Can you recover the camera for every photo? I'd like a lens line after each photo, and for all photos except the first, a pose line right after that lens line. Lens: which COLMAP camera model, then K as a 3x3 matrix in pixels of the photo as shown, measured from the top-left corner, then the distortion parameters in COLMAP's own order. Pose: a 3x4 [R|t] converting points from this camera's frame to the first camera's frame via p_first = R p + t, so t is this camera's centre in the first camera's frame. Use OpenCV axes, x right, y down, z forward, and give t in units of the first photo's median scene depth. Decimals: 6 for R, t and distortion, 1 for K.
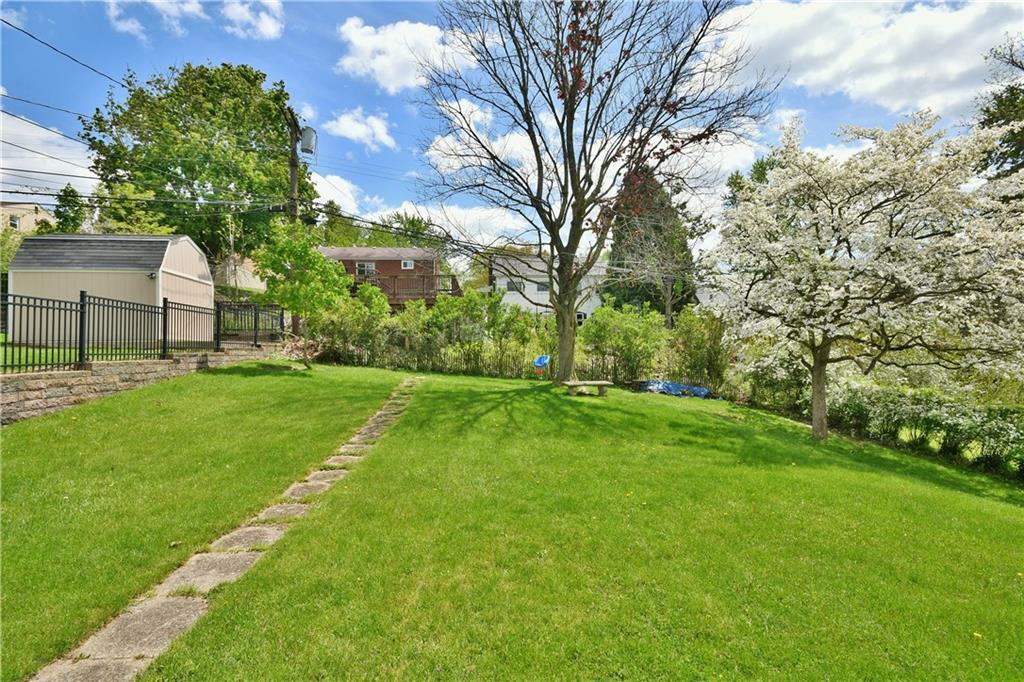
lens RADIAL K [[487.1, 0, 510.1], [0, 487.1, 345.7], [0, 0, 1]] dist [0.000573, -0.001401]
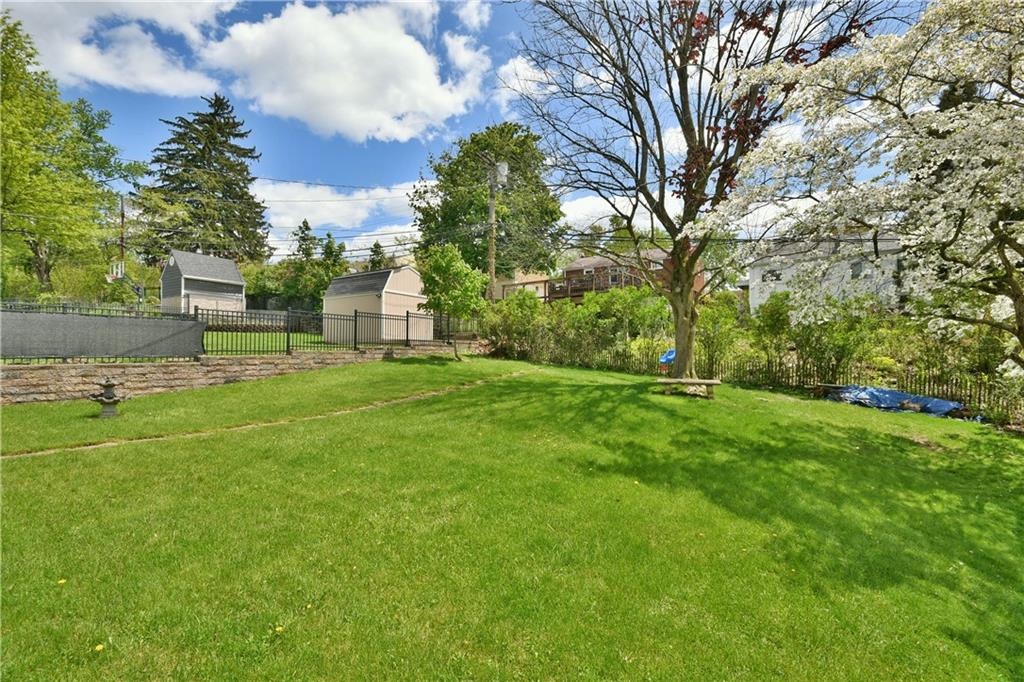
lens RADIAL K [[450.8, 0, 504.9], [0, 450.8, 349.5], [0, 0, 1]] dist [0.000754, -0.008769]
pose [[0.784855, -0.002295, -0.619676, 0.376538], [0.001046, 0.999997, -0.002380, 0.021563], [0.619679, 0.001220, 0.784854, 0.162671]]
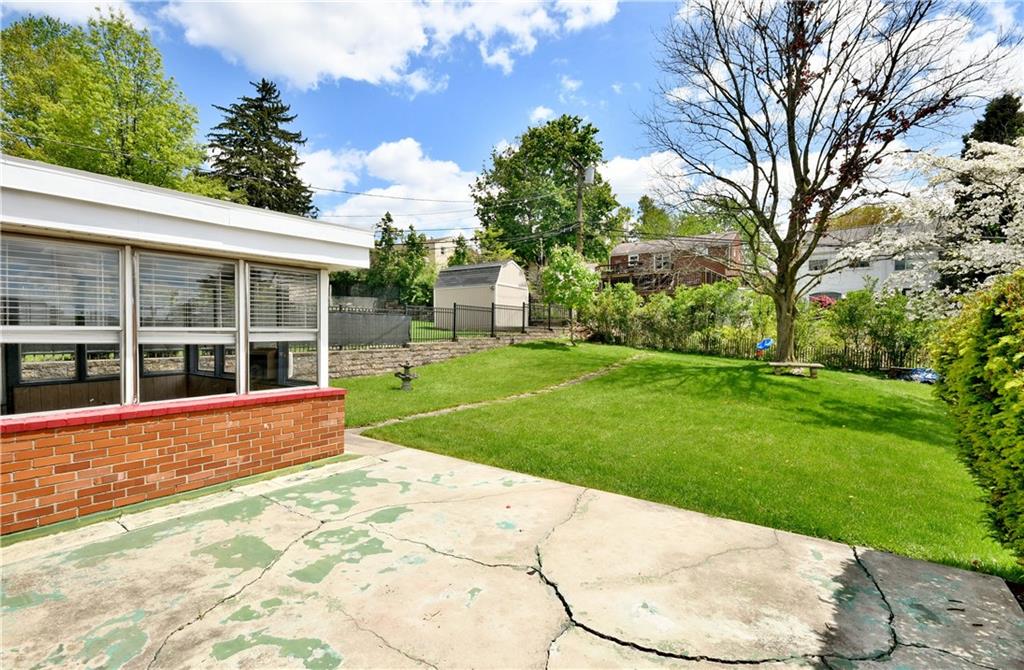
lens RADIAL K [[463.8, 0, 505.1], [0, 463.8, 343.5], [0, 0, 1]] dist [0.007893, -0.000504]
pose [[0.782781, 0.020585, -0.621957, 0.281147], [-0.002309, 0.999542, 0.030175, -0.000112], [0.622293, -0.022184, 0.782470, -0.214670]]
